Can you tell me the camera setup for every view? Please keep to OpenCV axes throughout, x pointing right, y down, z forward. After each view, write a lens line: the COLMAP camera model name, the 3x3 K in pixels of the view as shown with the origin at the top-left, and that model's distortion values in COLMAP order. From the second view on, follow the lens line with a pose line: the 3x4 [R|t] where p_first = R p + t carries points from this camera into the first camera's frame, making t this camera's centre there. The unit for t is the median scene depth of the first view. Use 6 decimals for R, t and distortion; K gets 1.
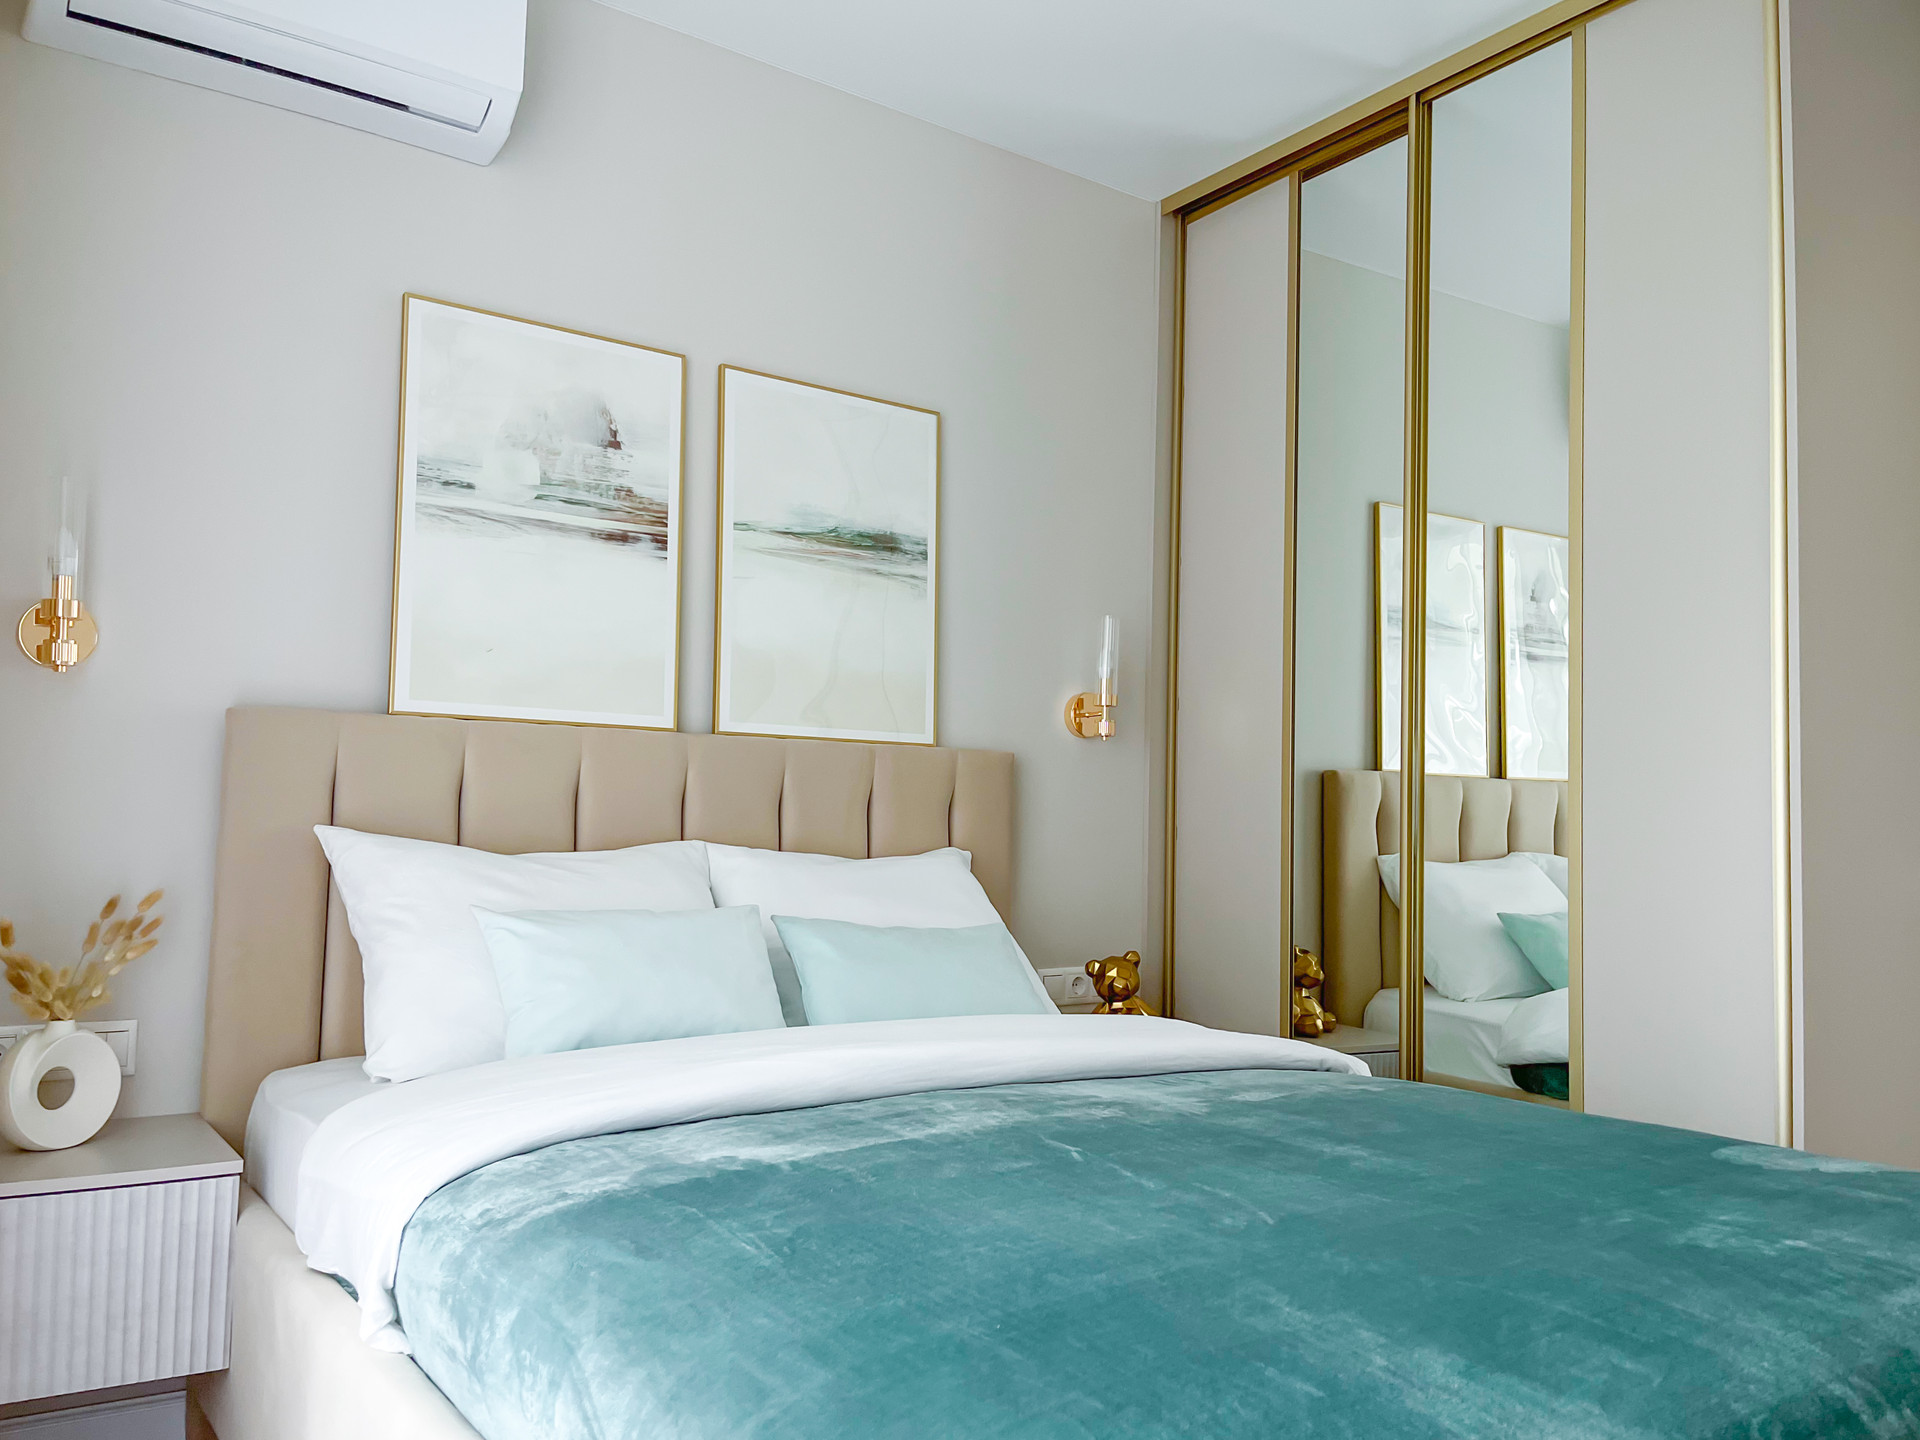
lens RADIAL K [[1429.5, 0, 960.0], [0, 1429.5, 720.0], [0, 0, 1]] dist [0.006050, -0.001721]
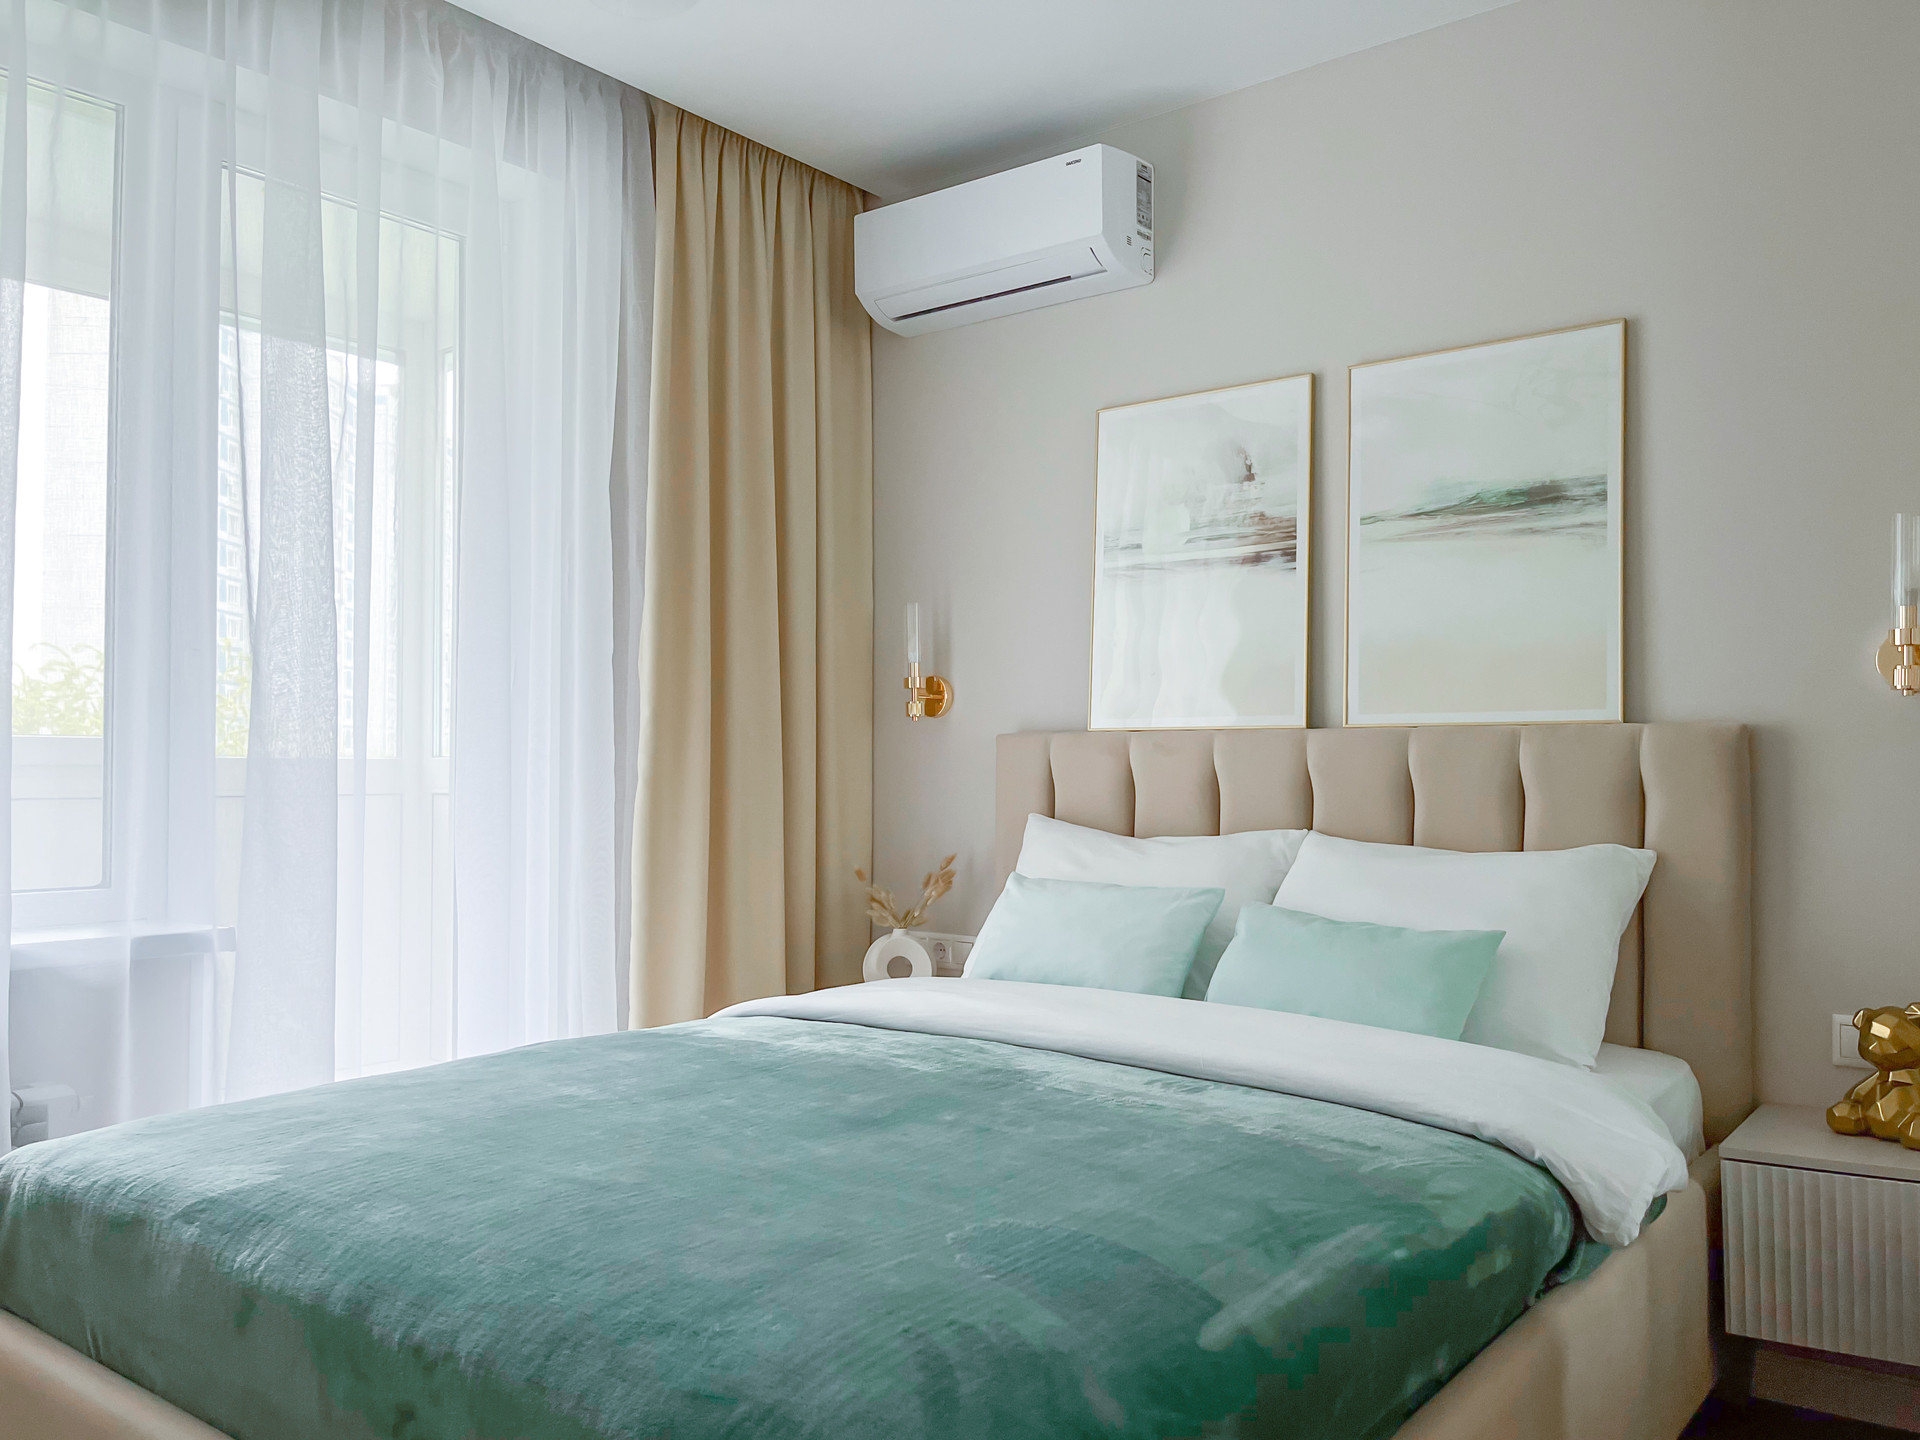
lens RADIAL K [[1491.0, 0, 960.0], [0, 1491.0, 720.0], [0, 0, 1]] dist [0.081772, -0.115851]
pose [[0.282939, -0.051413, -0.957759, 0.811900], [0.073658, 0.996778, -0.031747, 0.018825], [0.956305, -0.061564, 0.285814, 0.430402]]
